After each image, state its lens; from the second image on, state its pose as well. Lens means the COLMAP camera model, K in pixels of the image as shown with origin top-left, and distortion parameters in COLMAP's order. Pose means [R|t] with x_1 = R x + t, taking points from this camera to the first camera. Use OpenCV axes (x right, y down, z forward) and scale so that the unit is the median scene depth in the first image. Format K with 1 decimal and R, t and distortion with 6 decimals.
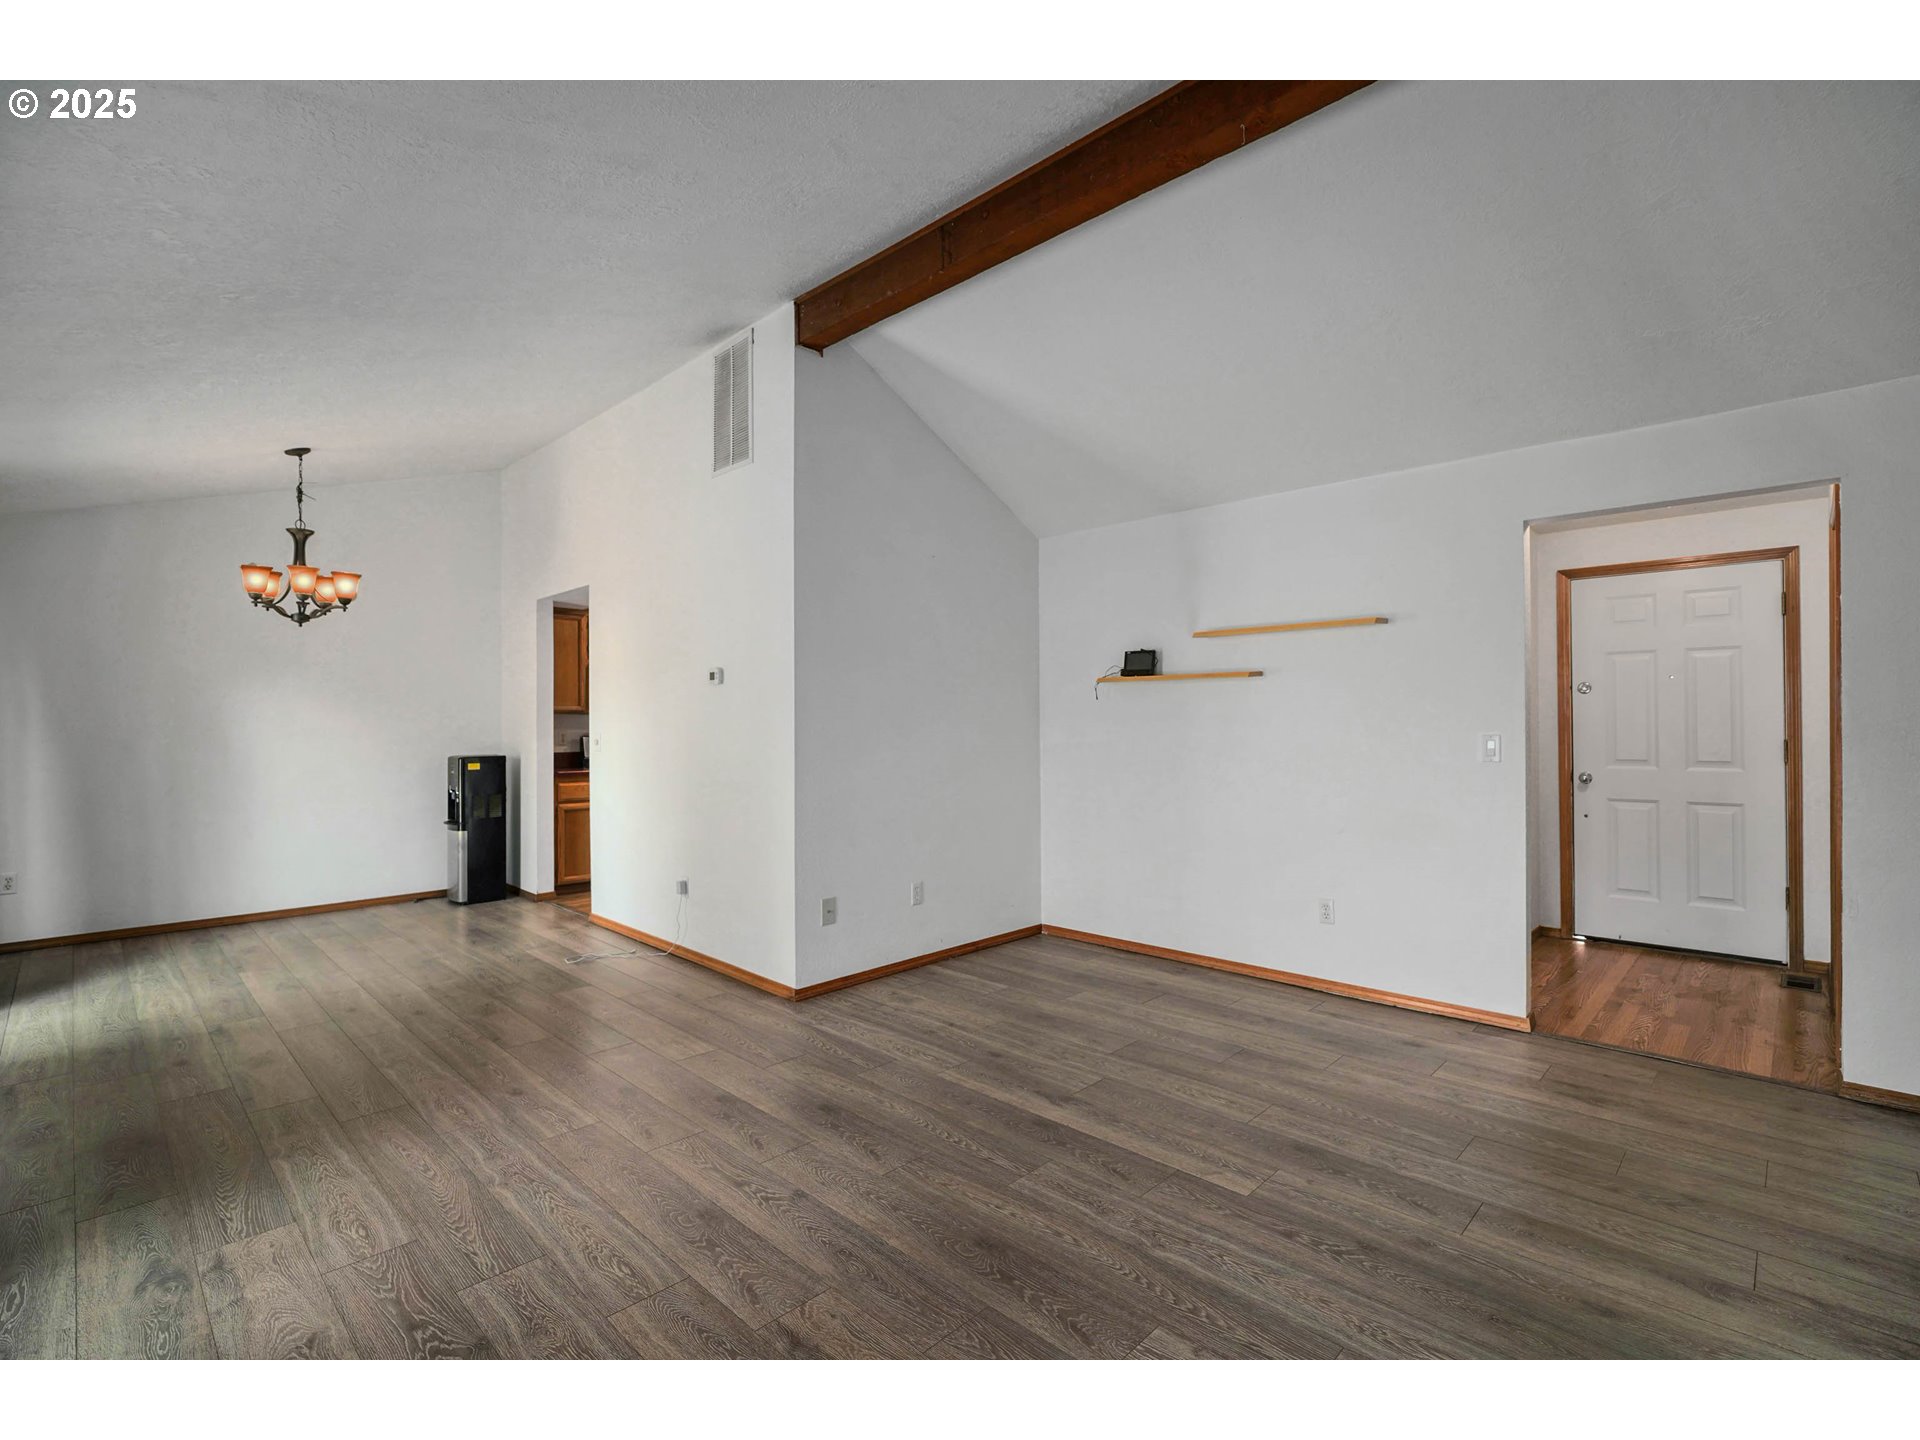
lens RADIAL K [[912.5, 0, 914.6], [0, 912.5, 722.0], [0, 0, 1]] dist [-0.006791, 0.001013]
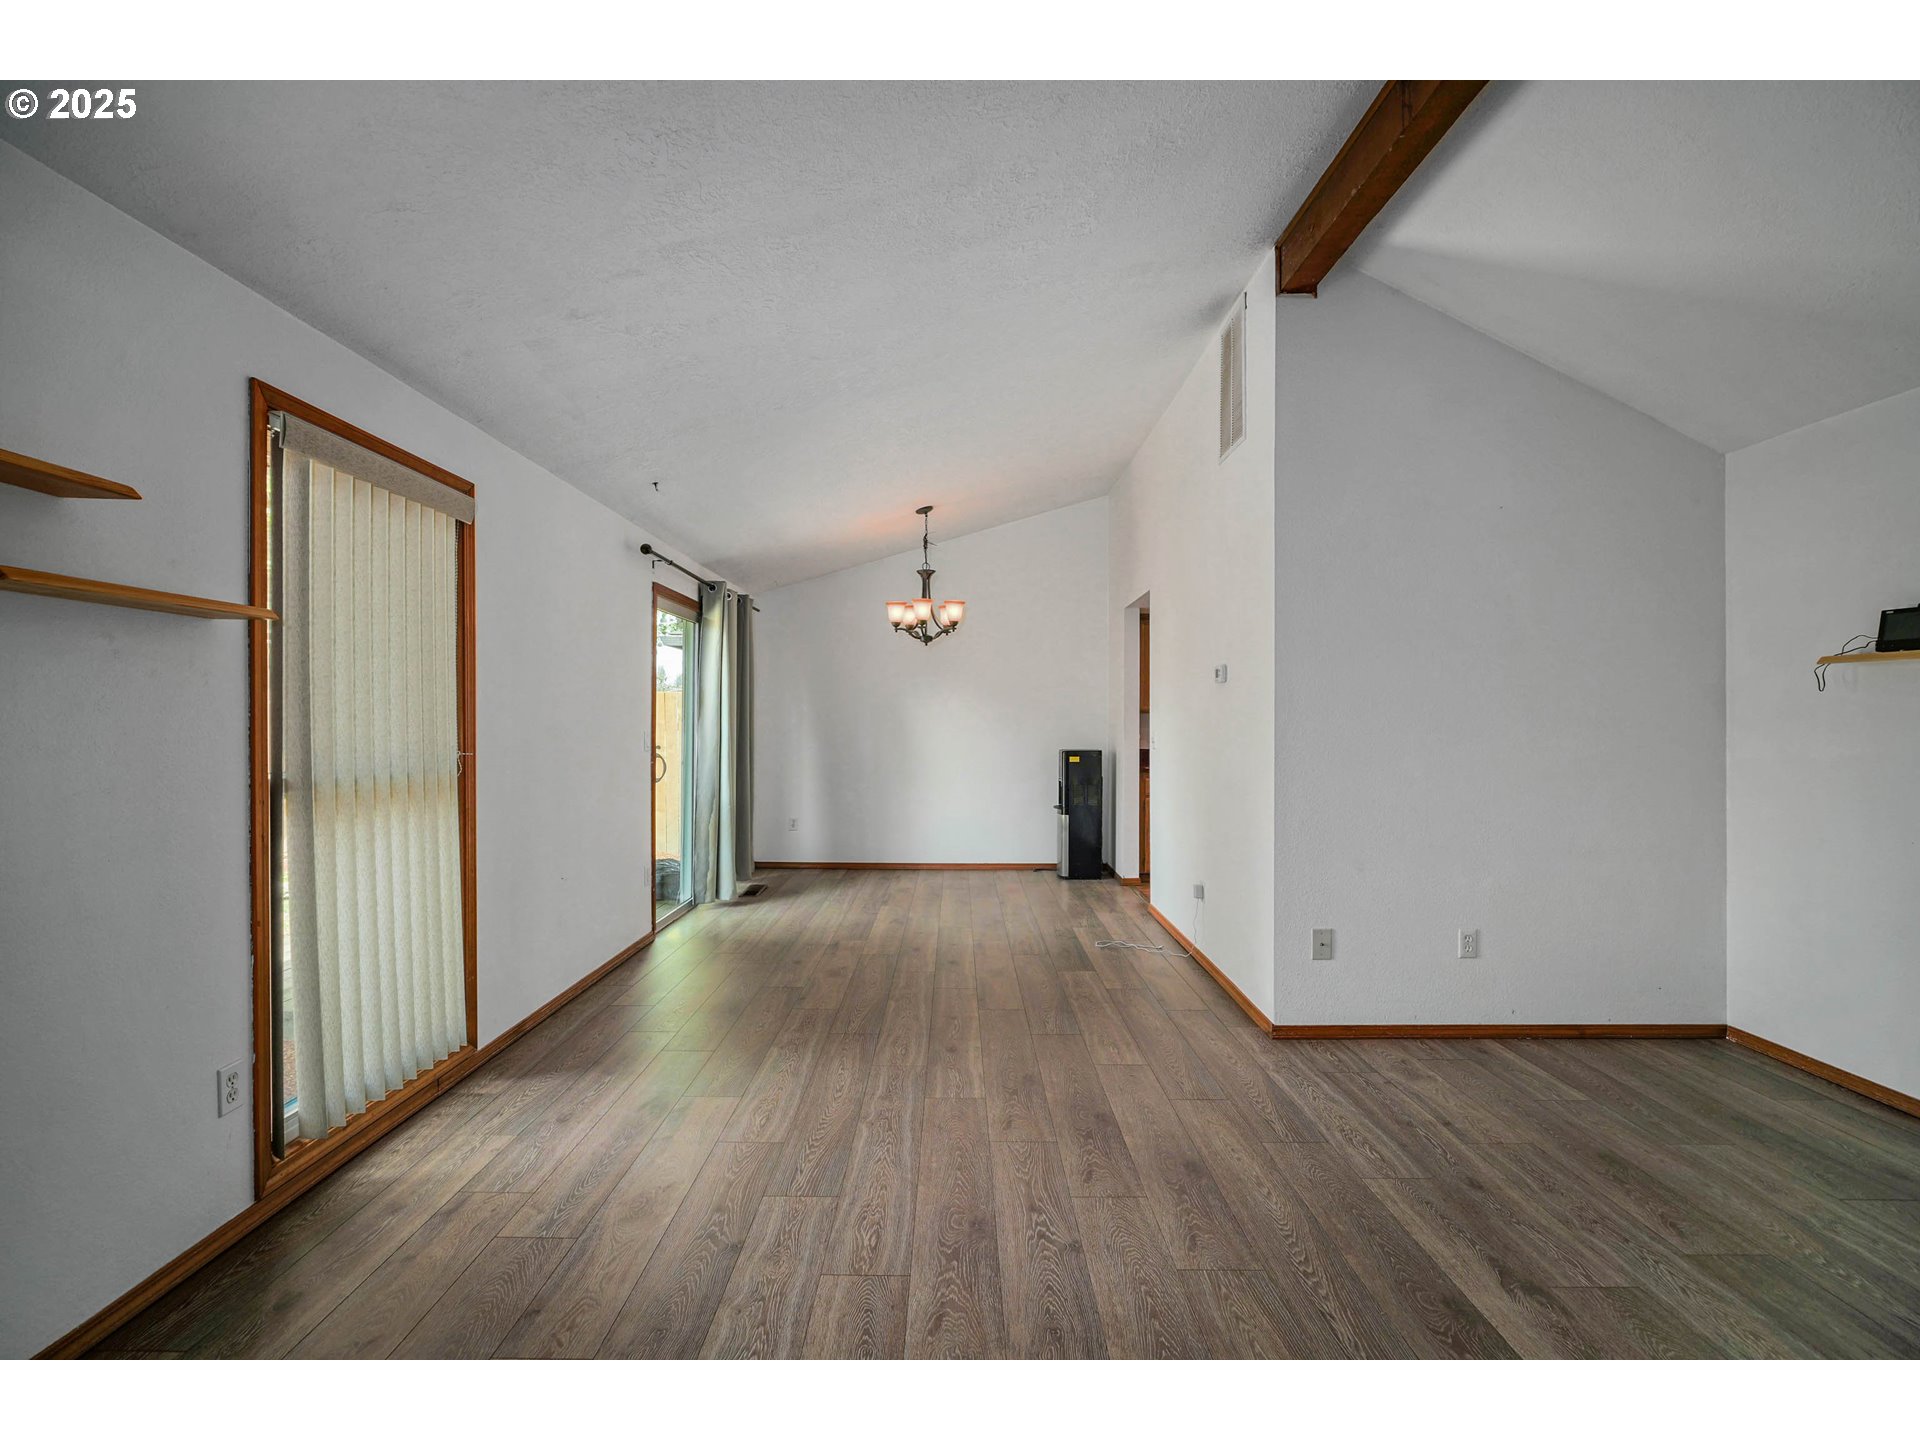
lens RADIAL K [[848.4, 0, 915.4], [0, 848.4, 722.1], [0, 0, 1]] dist [-0.005835, 0.000322]
pose [[0.701144, 0.007687, -0.712978, 0.200603], [-0.006434, 0.999969, 0.004454, -0.001729], [0.712991, 0.001464, 0.701172, 0.169032]]
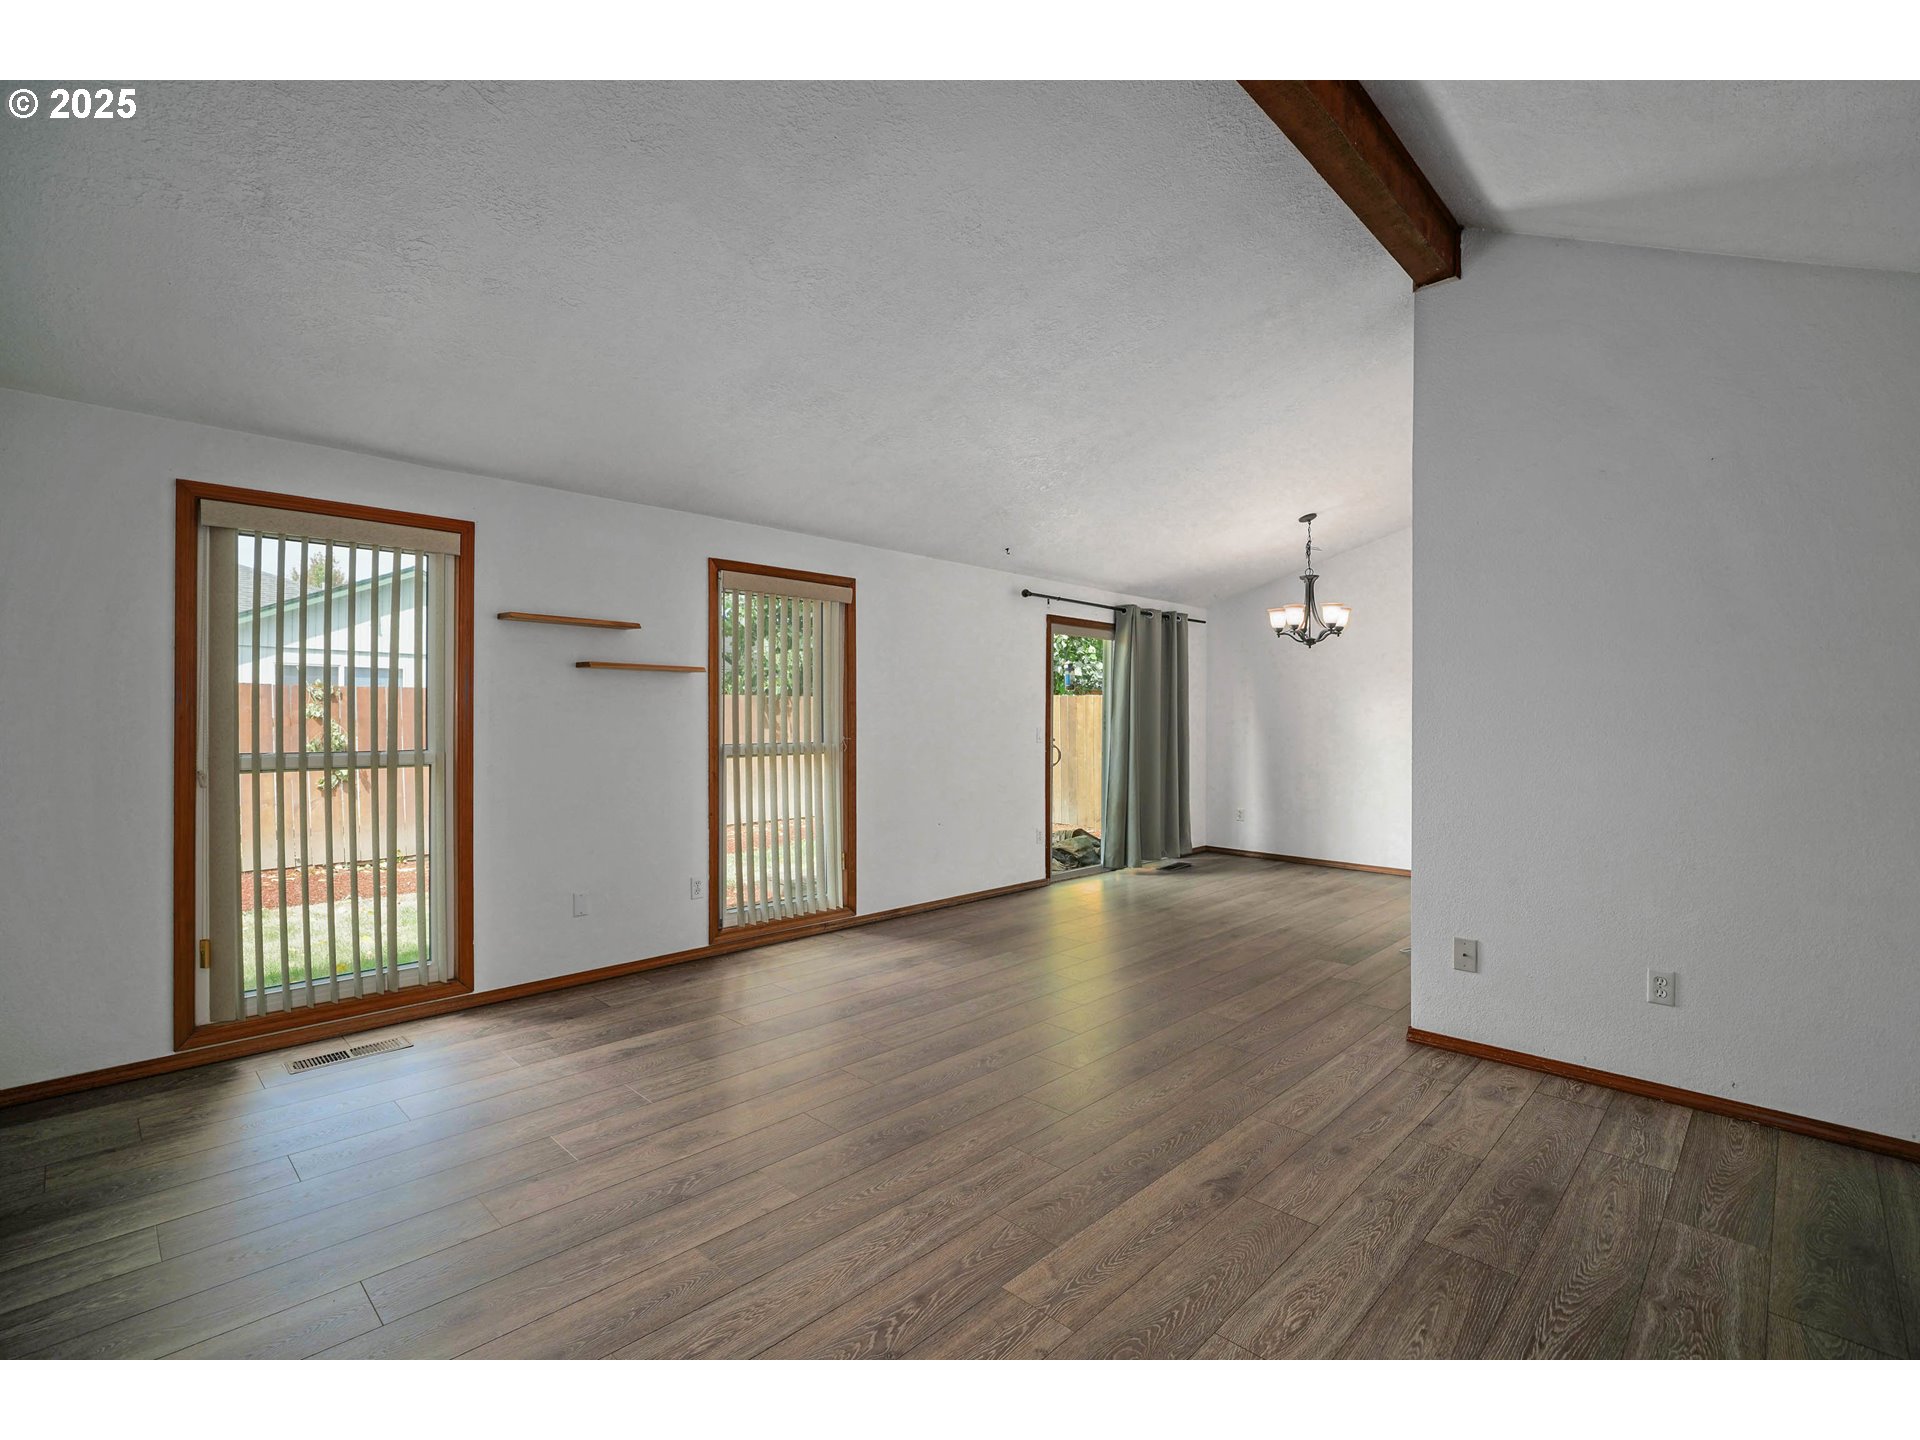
lens RADIAL K [[832.2, 0, 959.5], [0, 832.2, 726.4], [0, 0, 1]] dist [-0.008094, 0.000157]
pose [[0.032040, 0.014548, -0.999381, 0.620900], [-0.005402, 0.999882, 0.014382, -0.004908], [0.999472, 0.004938, 0.032115, 0.515917]]
